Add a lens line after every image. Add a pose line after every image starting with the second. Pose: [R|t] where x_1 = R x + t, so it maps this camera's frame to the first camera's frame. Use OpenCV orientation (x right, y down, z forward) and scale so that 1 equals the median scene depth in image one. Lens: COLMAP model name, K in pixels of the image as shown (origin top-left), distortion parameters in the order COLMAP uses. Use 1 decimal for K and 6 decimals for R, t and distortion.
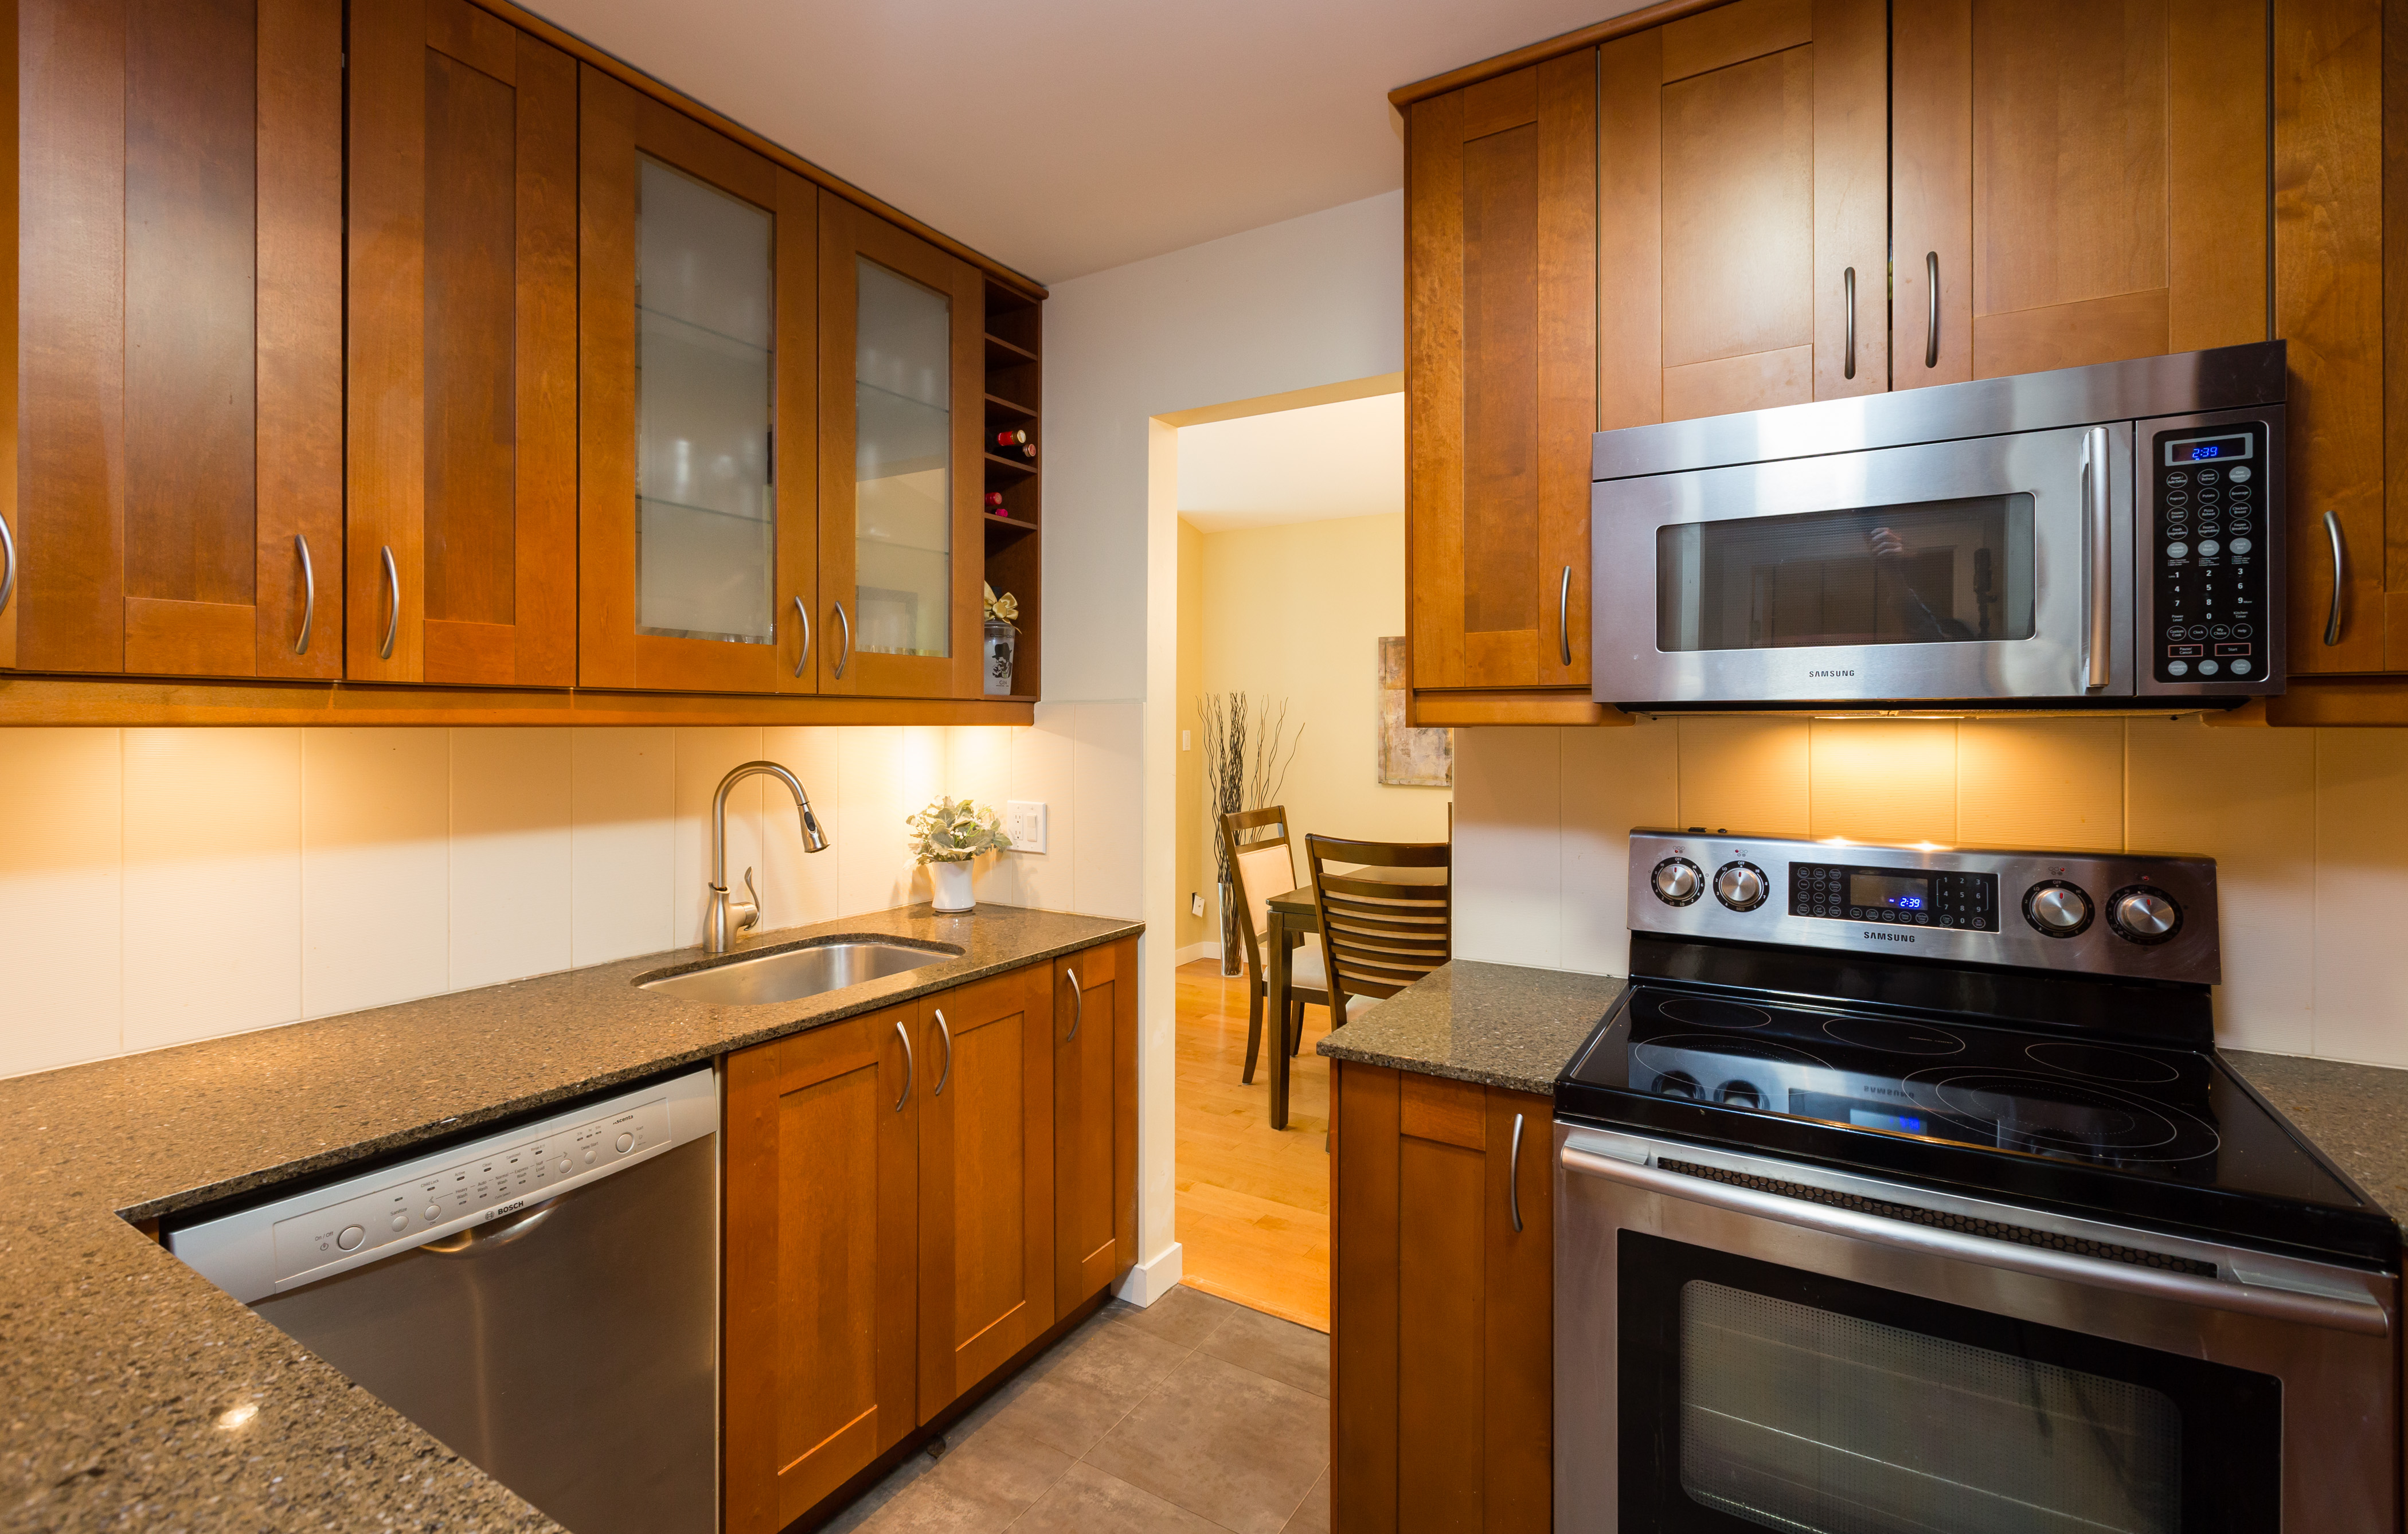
lens RADIAL K [[1043.9, 0, 1206.8], [0, 1043.9, 731.2], [0, 0, 1]] dist [0.002413, -0.000775]
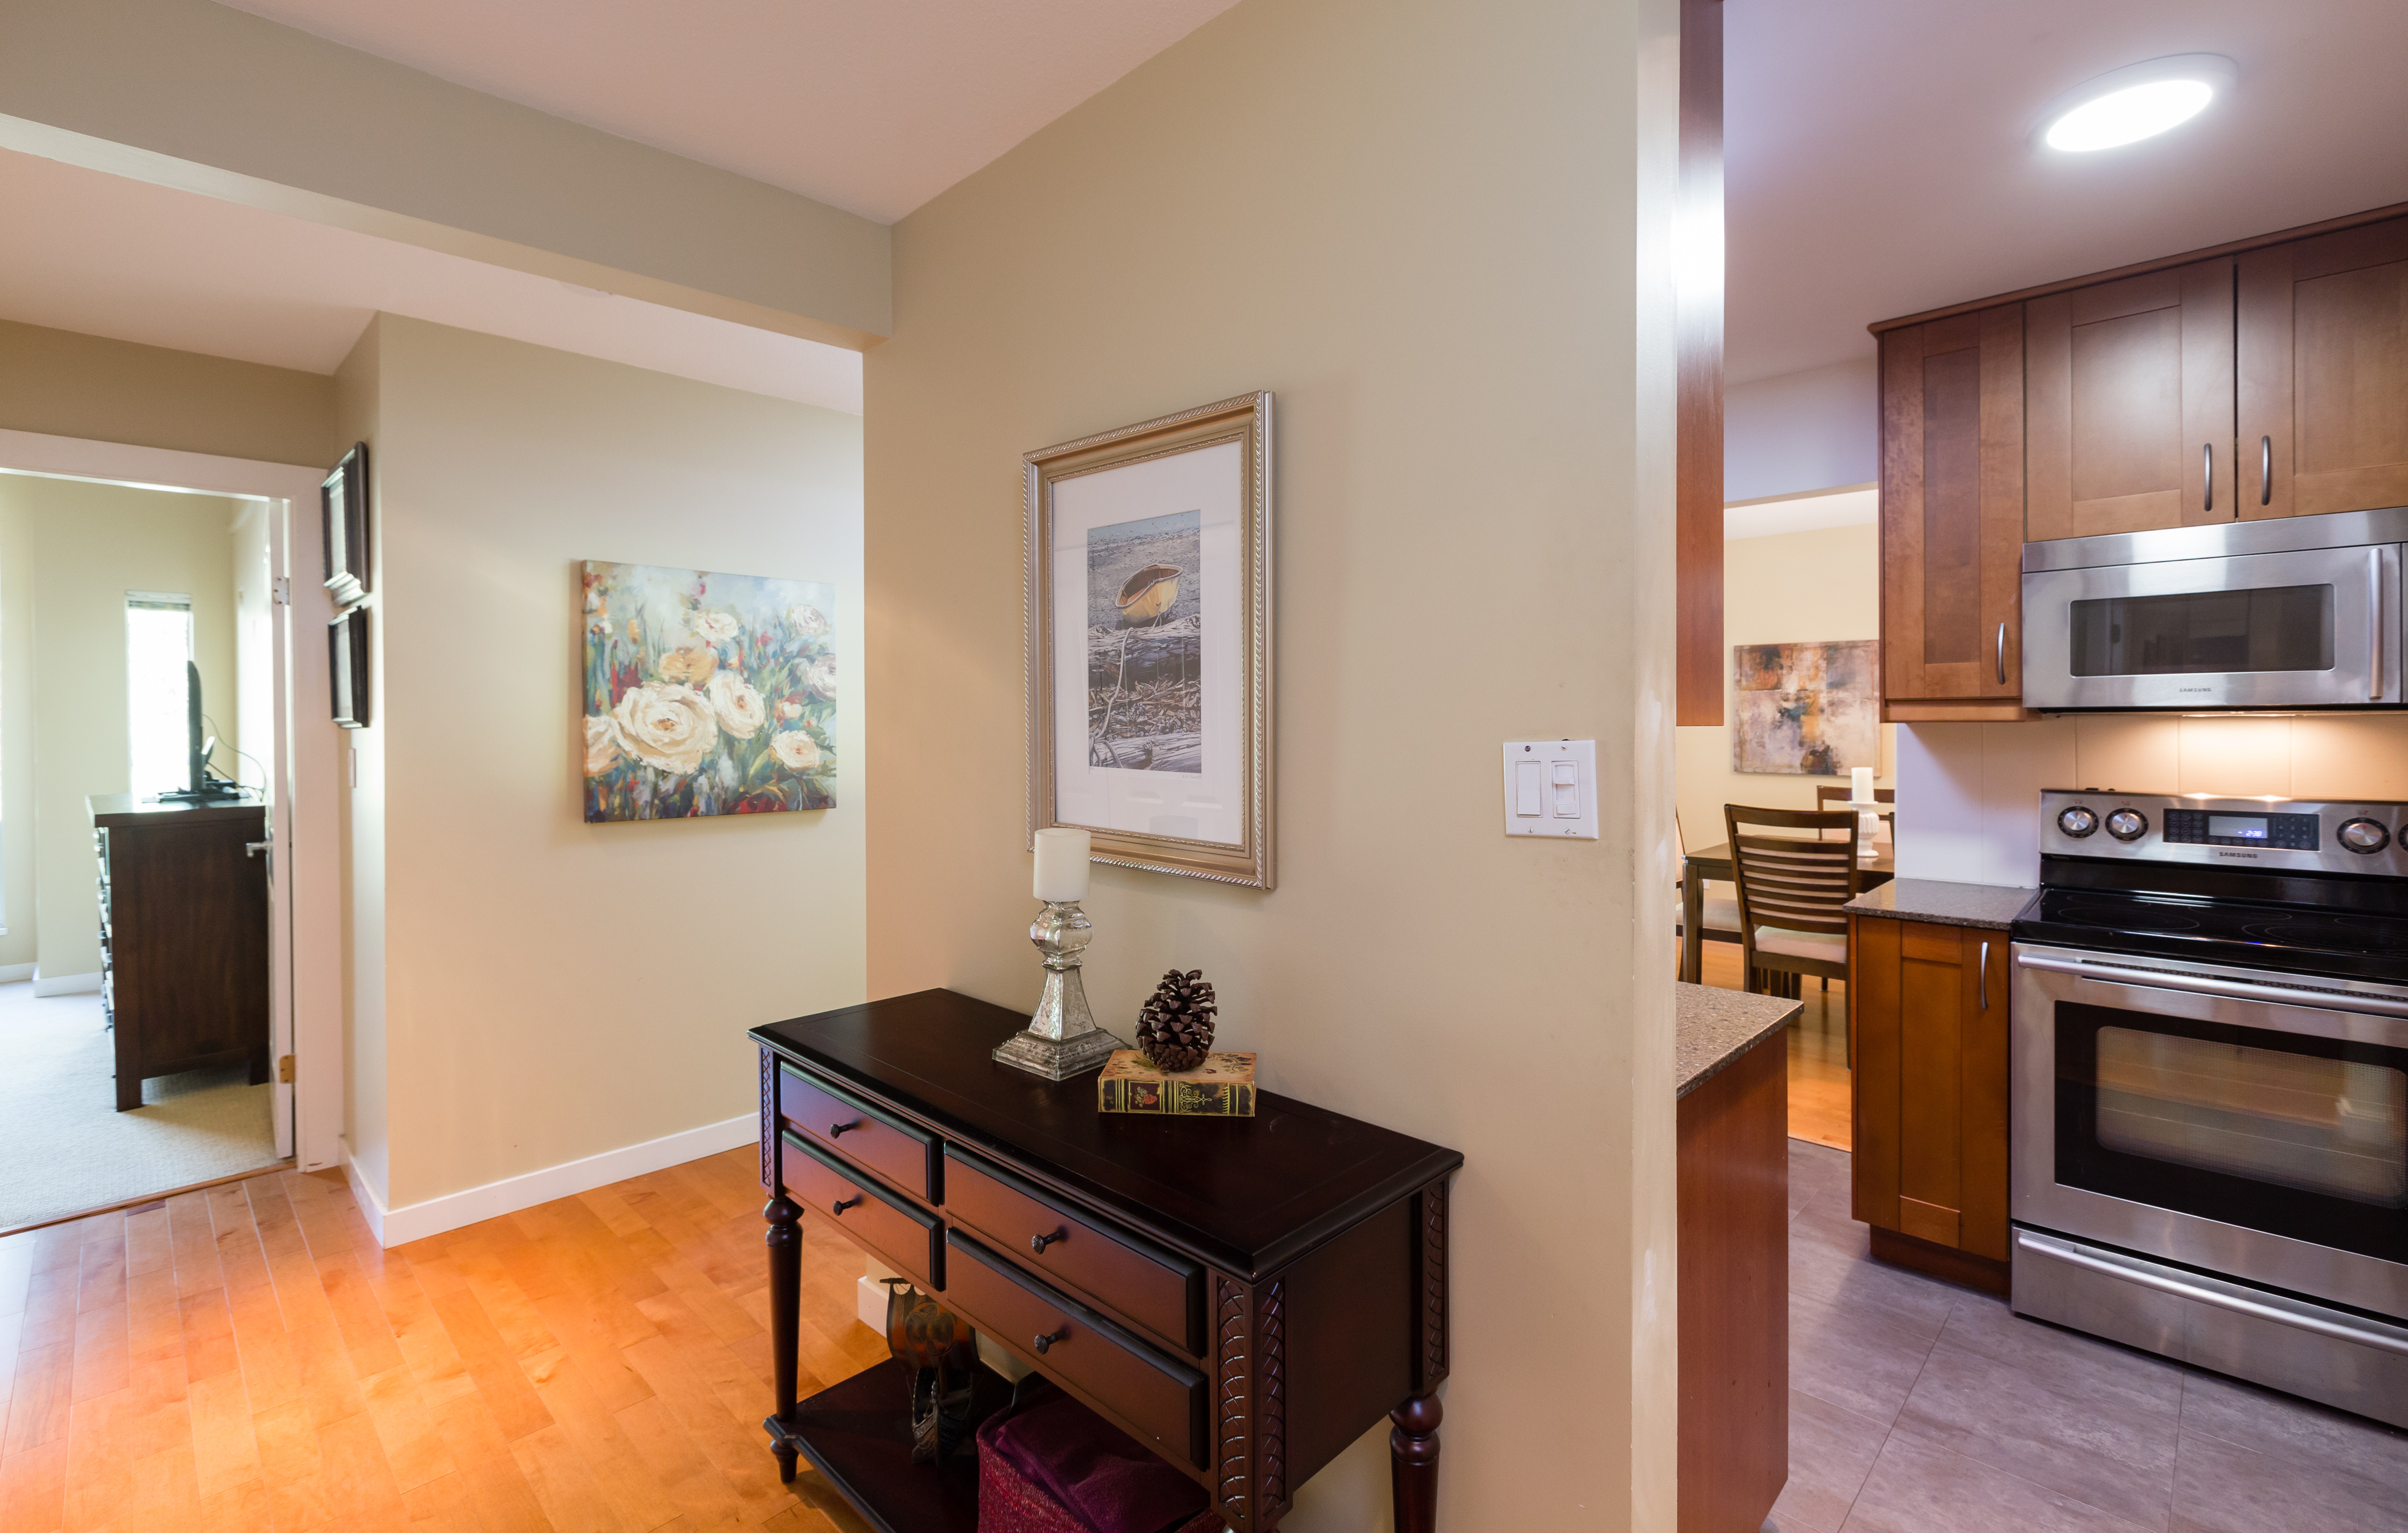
lens RADIAL K [[1043.9, 0, 1206.8], [0, 1043.9, 730.7], [0, 0, 1]] dist [0.002413, -0.000775]
pose [[0.976342, -0.001387, -0.216226, -0.505953], [0.001979, 0.999995, 0.002520, 0.002114], [0.216222, -0.002889, 0.976340, -0.844745]]
